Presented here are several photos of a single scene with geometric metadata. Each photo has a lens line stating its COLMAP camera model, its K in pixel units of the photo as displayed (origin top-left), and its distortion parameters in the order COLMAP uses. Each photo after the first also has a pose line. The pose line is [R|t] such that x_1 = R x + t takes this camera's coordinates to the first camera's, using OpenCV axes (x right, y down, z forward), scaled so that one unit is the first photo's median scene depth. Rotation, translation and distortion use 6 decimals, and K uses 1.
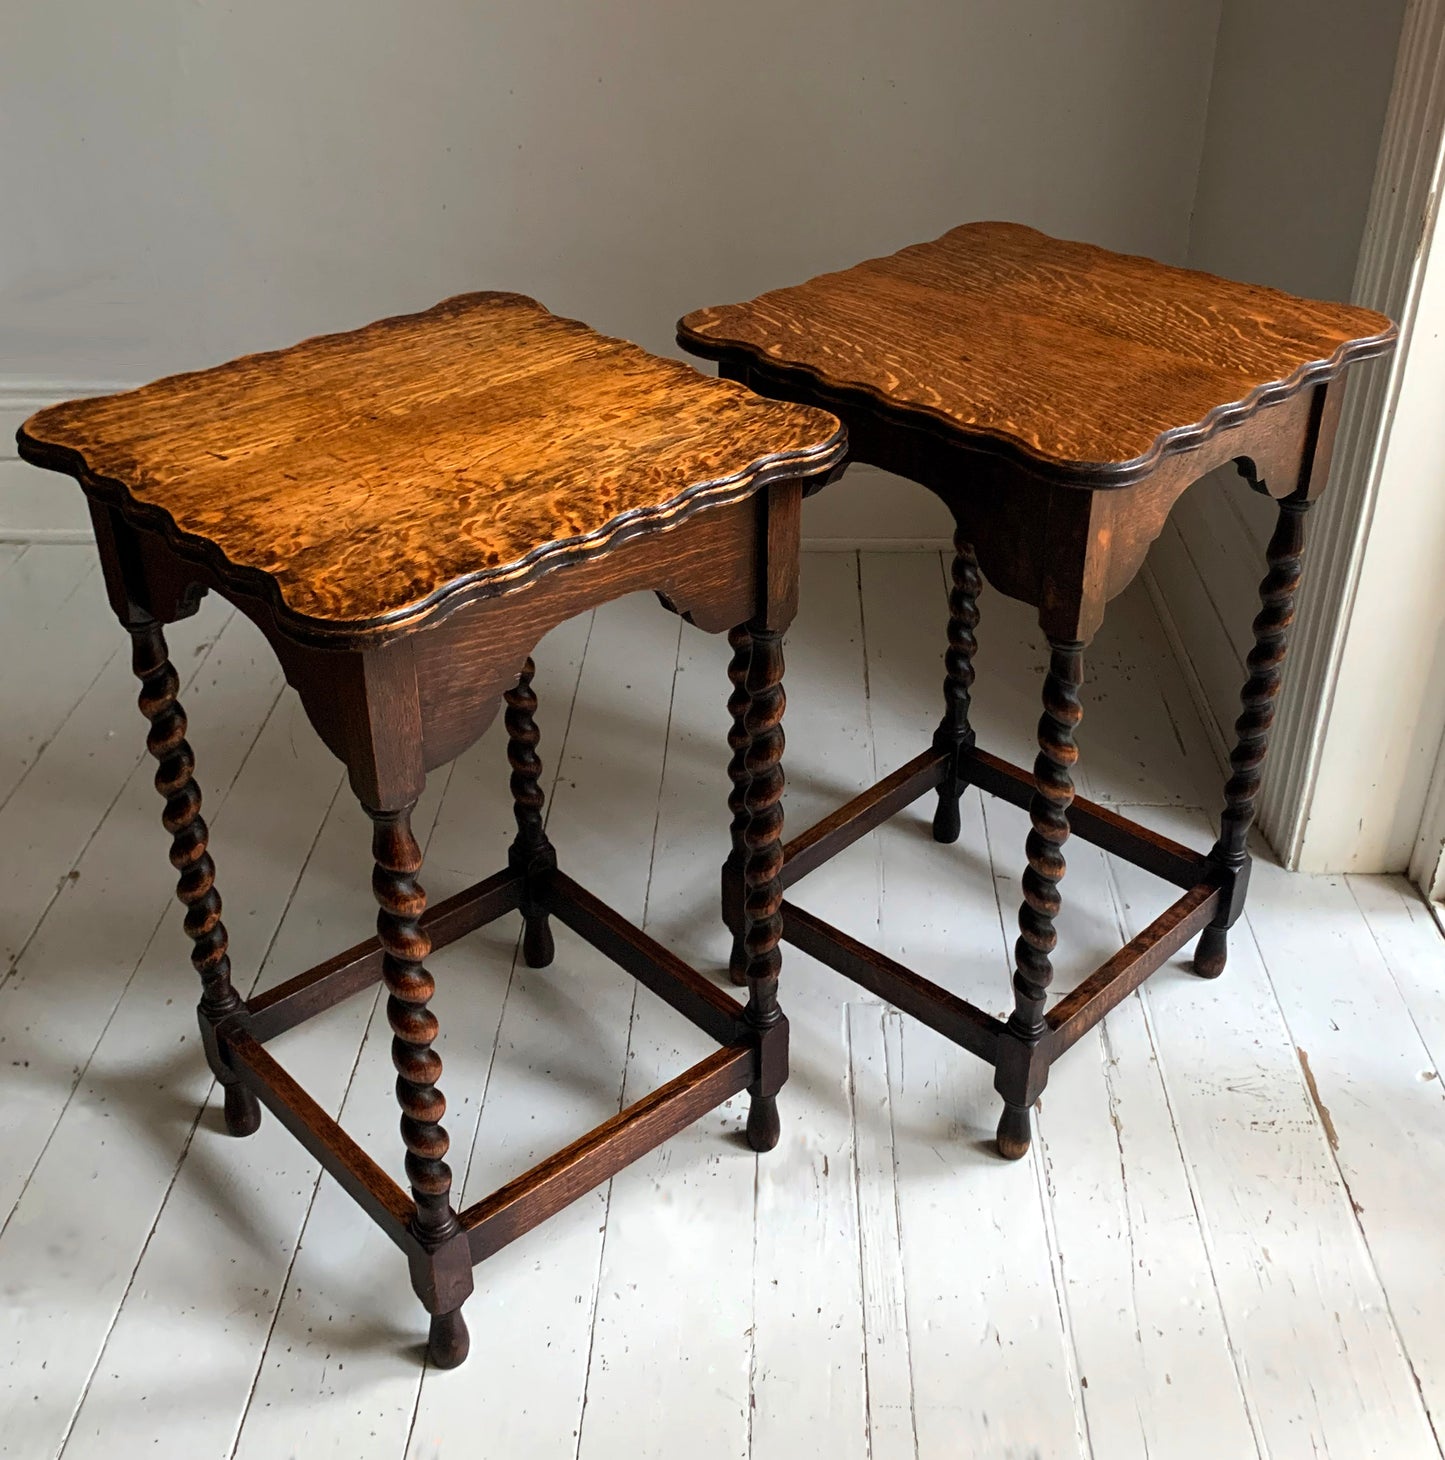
lens RADIAL K [[1638.7, 0, 744.2], [0, 1638.7, 729.9], [0, 0, 1]] dist [0.065162, -0.201204]
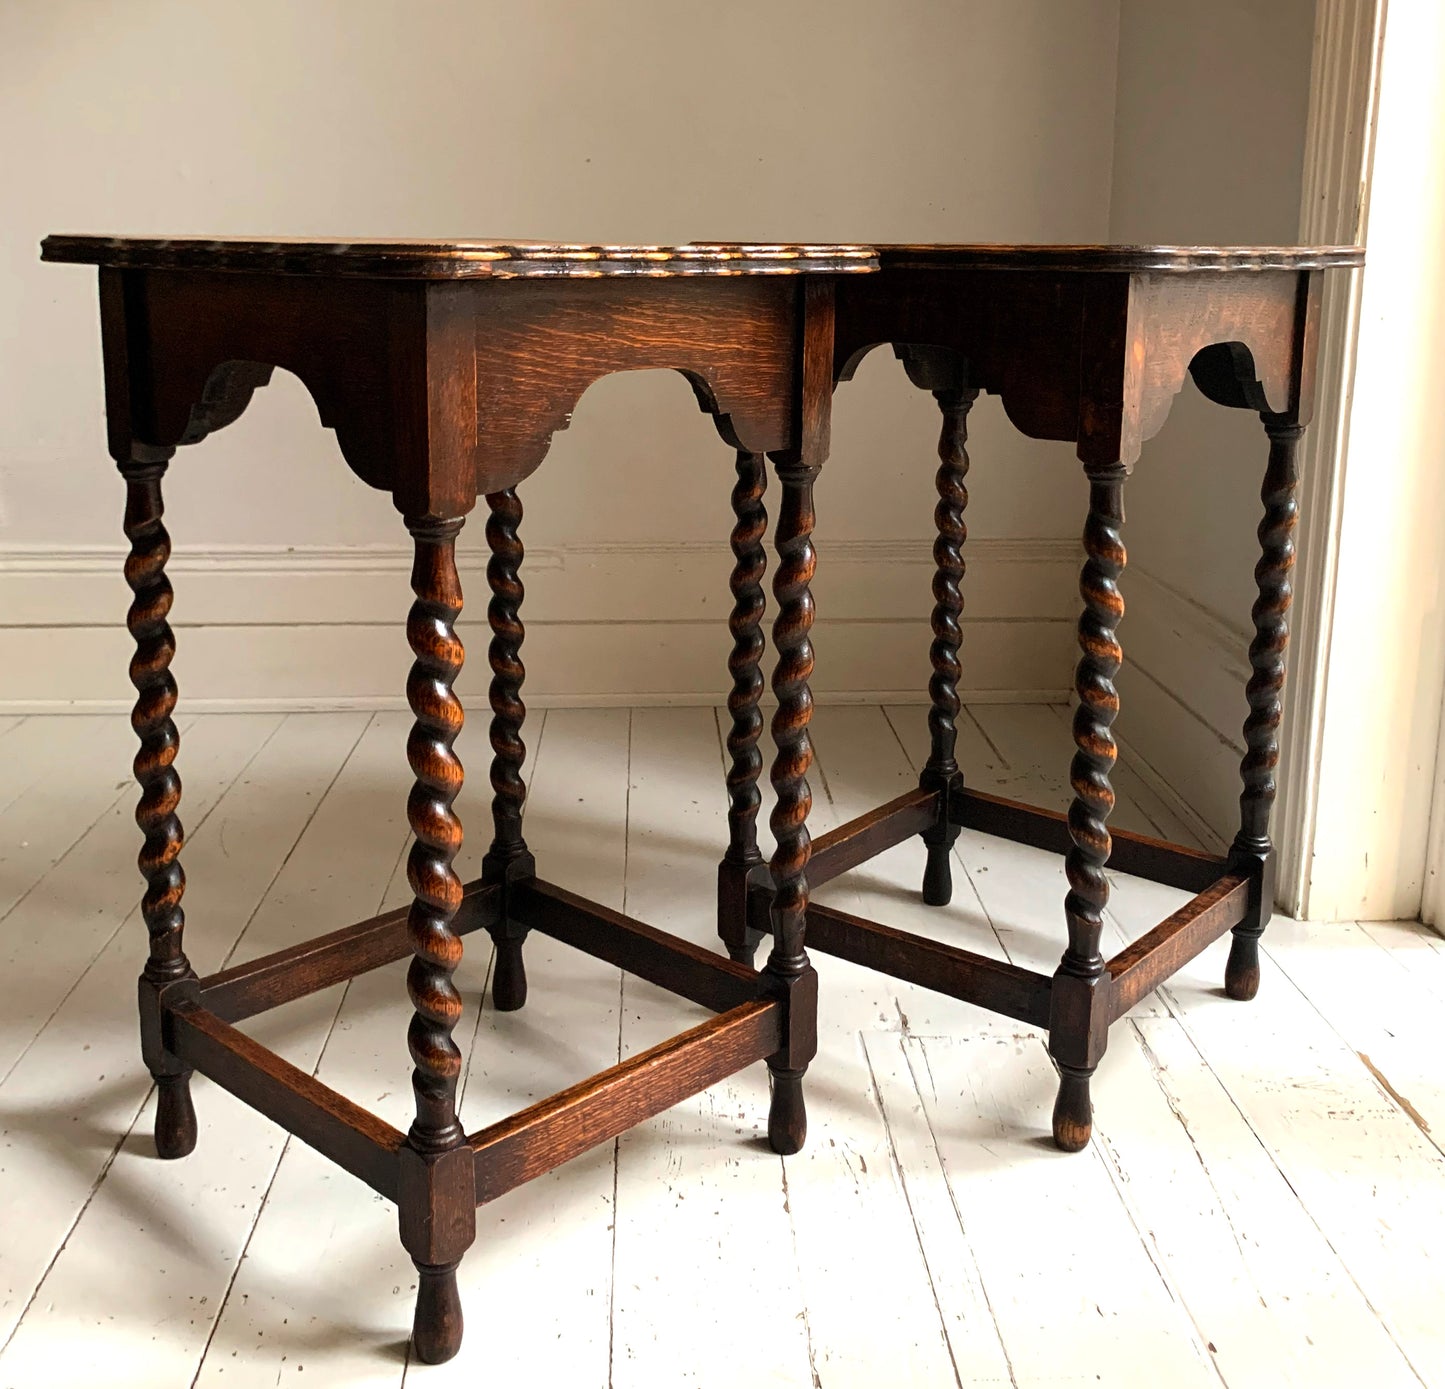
lens RADIAL K [[1616.4, 0, 687.7], [0, 1616.4, 691.3], [0, 0, 1]] dist [-0.010514, 0.011695]
pose [[0.997575, -0.009264, 0.068983, -0.098713], [0.032044, 0.940953, -0.337018, 0.316584], [-0.061787, 0.338412, 0.938968, 0.128536]]
